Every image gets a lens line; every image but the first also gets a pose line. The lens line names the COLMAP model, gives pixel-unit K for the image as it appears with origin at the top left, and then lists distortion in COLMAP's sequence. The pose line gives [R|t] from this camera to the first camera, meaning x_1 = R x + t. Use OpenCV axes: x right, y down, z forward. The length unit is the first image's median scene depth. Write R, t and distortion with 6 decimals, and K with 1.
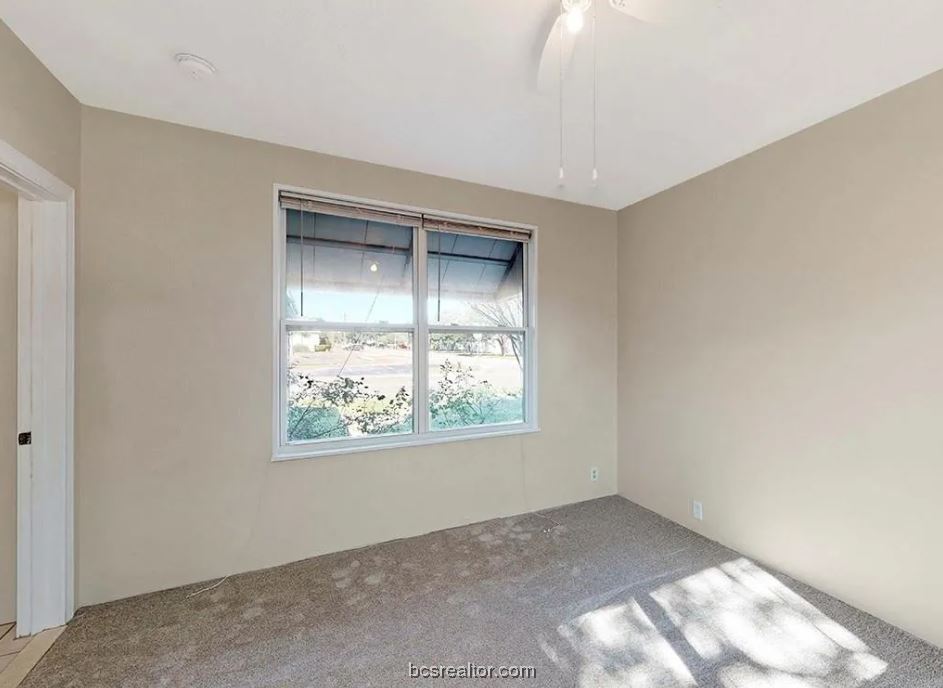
lens RADIAL K [[496.0, 0, 432.1], [0, 496.0, 345.1], [0, 0, 1]] dist [0.000915, 0.000345]
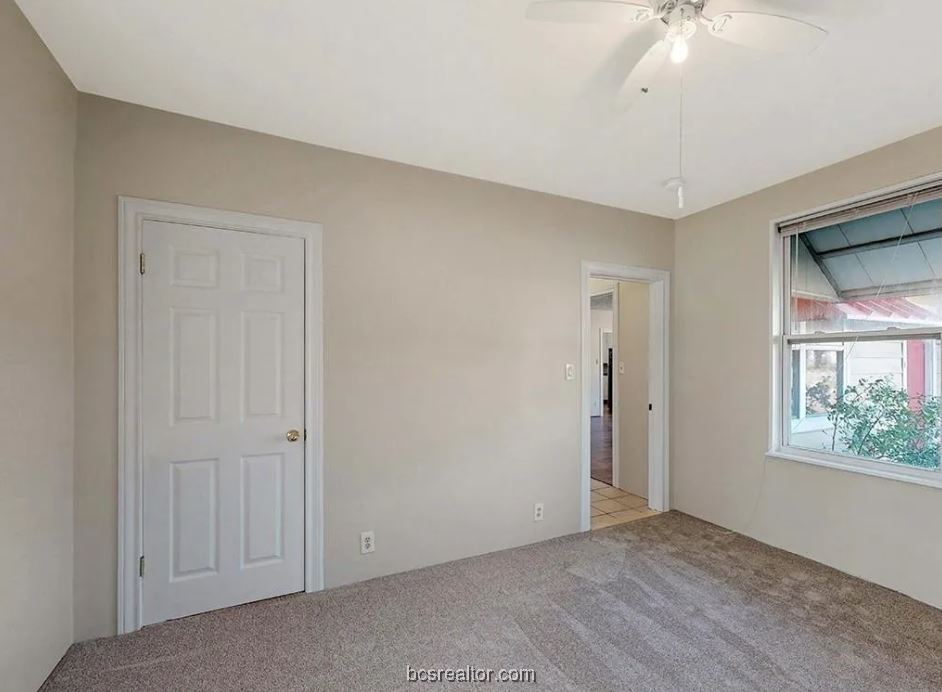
lens RADIAL K [[404.4, 0, 471.1], [0, 404.4, 361.8], [0, 0, 1]] dist [0.000082, -0.000008]
pose [[-0.089691, -0.002132, -0.995967, 0.730649], [0.002411, 0.999994, -0.002357, 0.010943], [0.995967, -0.002613, -0.089685, 0.393973]]
